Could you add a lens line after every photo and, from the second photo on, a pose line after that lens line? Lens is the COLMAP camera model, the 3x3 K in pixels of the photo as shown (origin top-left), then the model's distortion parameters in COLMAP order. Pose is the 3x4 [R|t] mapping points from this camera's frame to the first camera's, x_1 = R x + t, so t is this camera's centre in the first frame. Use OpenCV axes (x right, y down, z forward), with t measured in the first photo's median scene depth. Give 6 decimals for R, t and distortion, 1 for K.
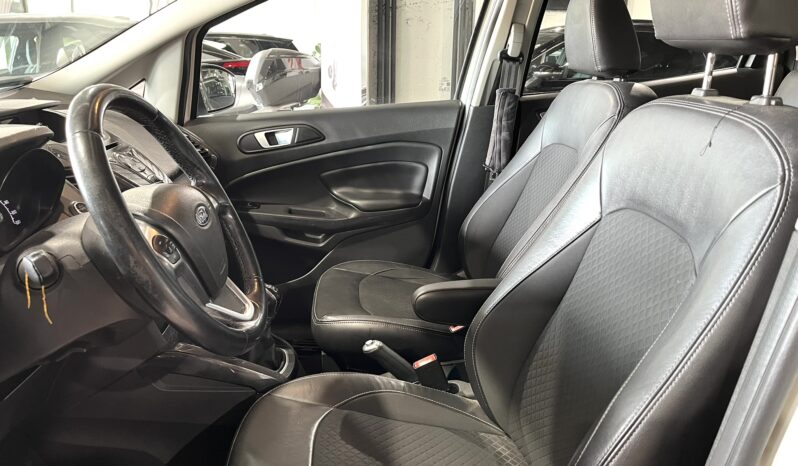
lens RADIAL K [[606.8, 0, 399.0], [0, 606.8, 233.0], [0, 0, 1]] dist [0.066858, -0.126756]
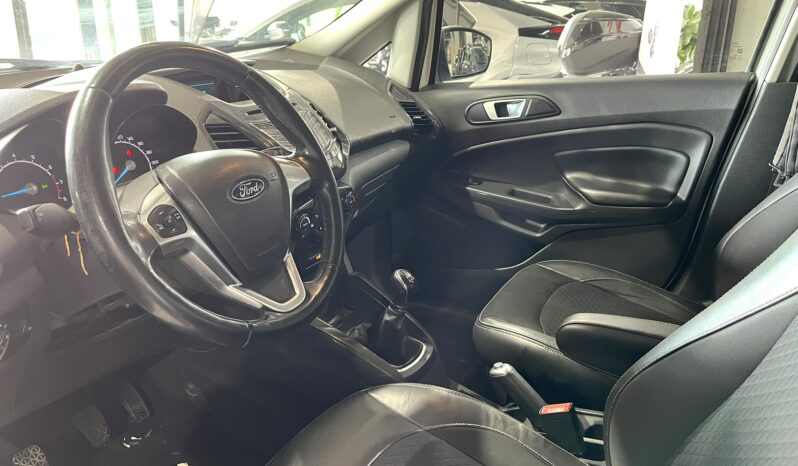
lens RADIAL K [[606.8, 0, 399.0], [0, 606.8, 233.0], [0, 0, 1]] dist [0.066858, -0.126756]
pose [[0.843441, 0.165563, -0.511073, 0.150394], [-0.139860, 0.986194, 0.088663, -0.032917], [0.518697, -0.003303, 0.854952, 0.146849]]
